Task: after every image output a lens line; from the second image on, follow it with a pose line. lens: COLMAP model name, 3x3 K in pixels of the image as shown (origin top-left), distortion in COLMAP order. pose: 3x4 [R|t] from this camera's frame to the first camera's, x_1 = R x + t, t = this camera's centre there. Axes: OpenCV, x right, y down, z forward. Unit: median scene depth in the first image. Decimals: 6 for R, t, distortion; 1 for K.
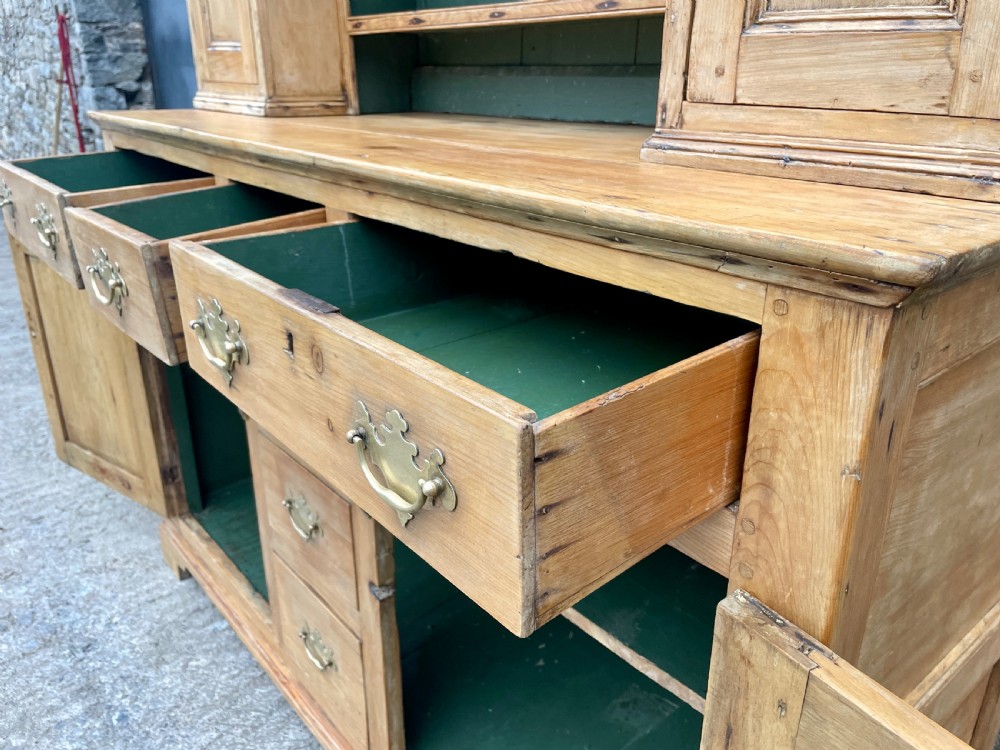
lens RADIAL K [[764.8, 0, 498.1], [0, 764.8, 369.2], [0, 0, 1]] dist [0.082222, -0.105356]
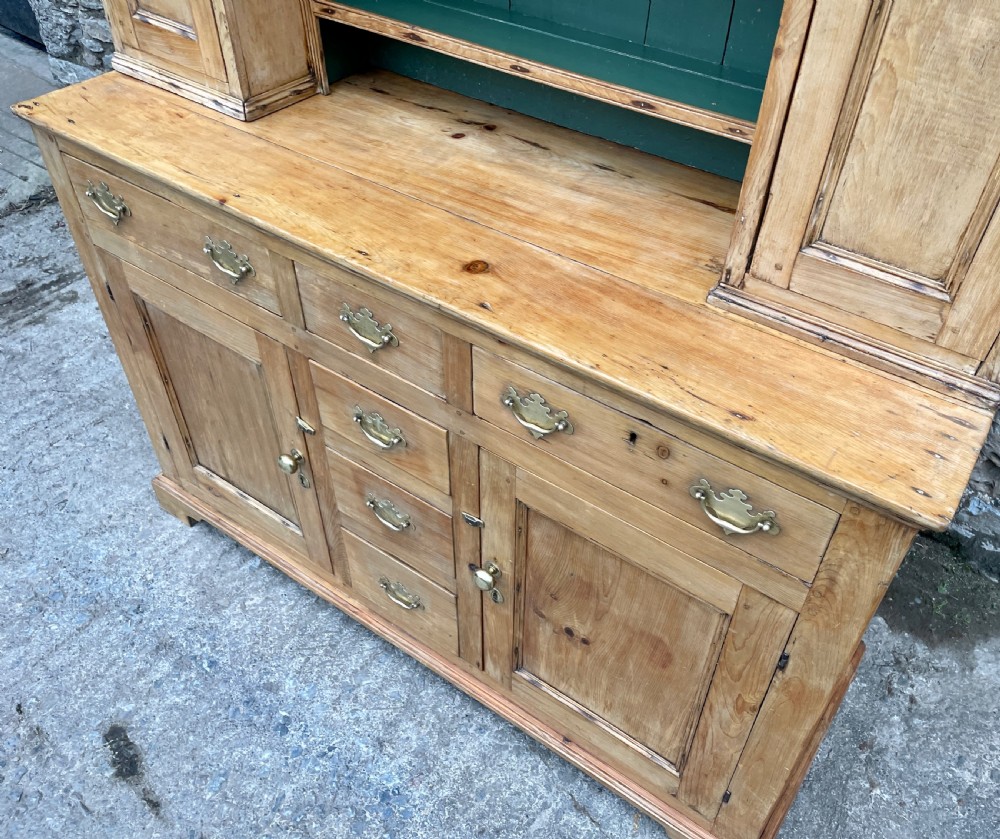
lens RADIAL K [[849.8, 0, 534.6], [0, 849.8, 414.7], [0, 0, 1]] dist [0.088020, -0.108465]
pose [[0.961056, -0.166178, 0.220810, -0.254727], [0.073373, 0.923766, 0.375863, -0.368658], [-0.266437, -0.345024, 0.899983, -0.176531]]
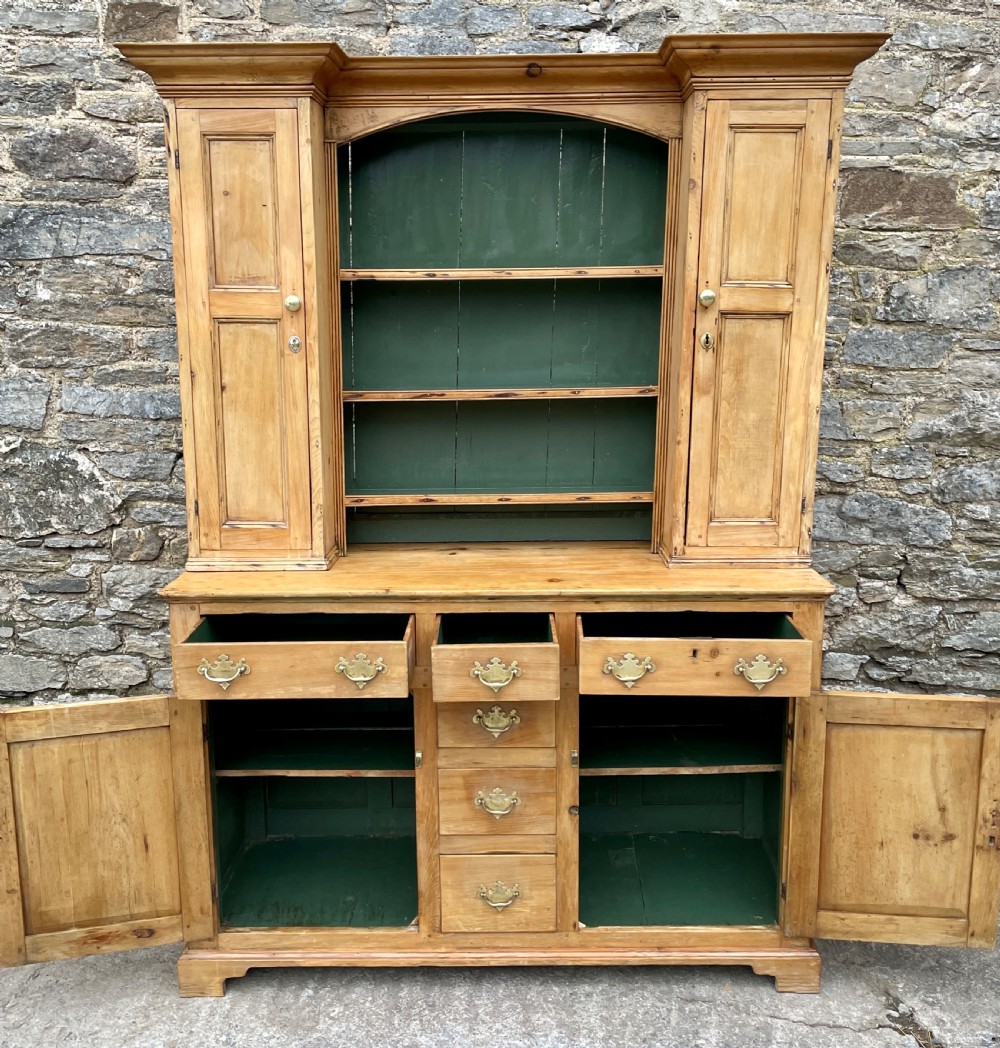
lens RADIAL K [[1061.9, 0, 505.6], [0, 1061.9, 518.5], [0, 0, 1]] dist [0.038916, 0.000000]
pose [[0.646839, -0.147970, 0.748133, -1.549711], [0.288182, 0.955685, -0.060143, -0.206107], [-0.706080, 0.254502, 0.660817, -0.555893]]
